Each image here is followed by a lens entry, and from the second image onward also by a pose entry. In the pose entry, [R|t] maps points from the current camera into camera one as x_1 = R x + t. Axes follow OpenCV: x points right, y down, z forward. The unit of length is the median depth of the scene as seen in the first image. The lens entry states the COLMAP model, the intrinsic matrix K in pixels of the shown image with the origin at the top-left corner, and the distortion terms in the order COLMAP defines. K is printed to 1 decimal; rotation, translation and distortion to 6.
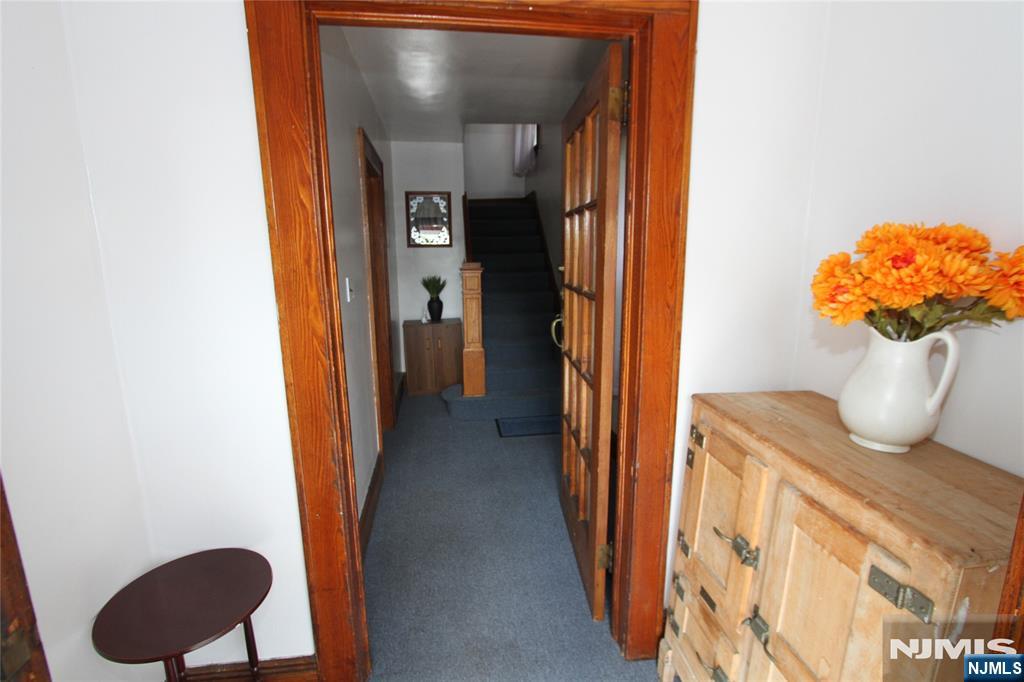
lens RADIAL K [[469.2, 0, 513.6], [0, 469.2, 343.5], [0, 0, 1]] dist [-0.024254, 0.001931]
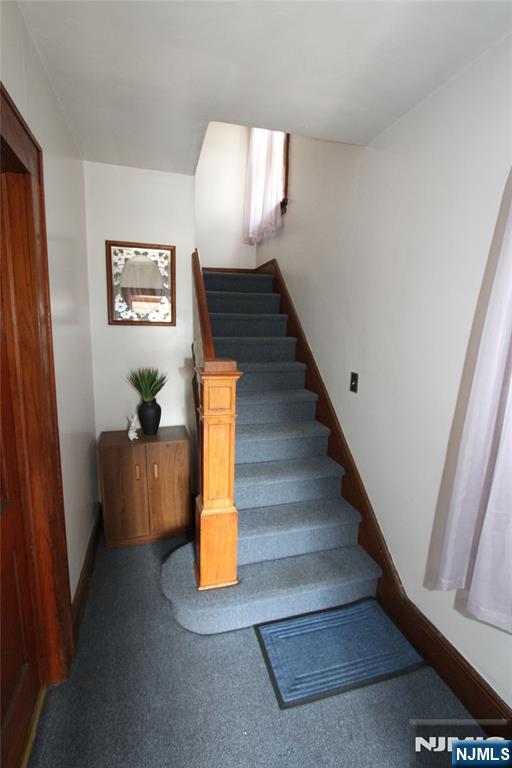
lens RADIAL K [[351.9, 0, 254.6], [0, 351.9, 383.1], [0, 0, 1]] dist [-0.024254, 0.001931]
pose [[0.989928, 0.014450, 0.140832, -0.088440], [-0.011602, 0.999712, -0.021019, -0.113785], [-0.141095, 0.019173, 0.989810, 0.477265]]
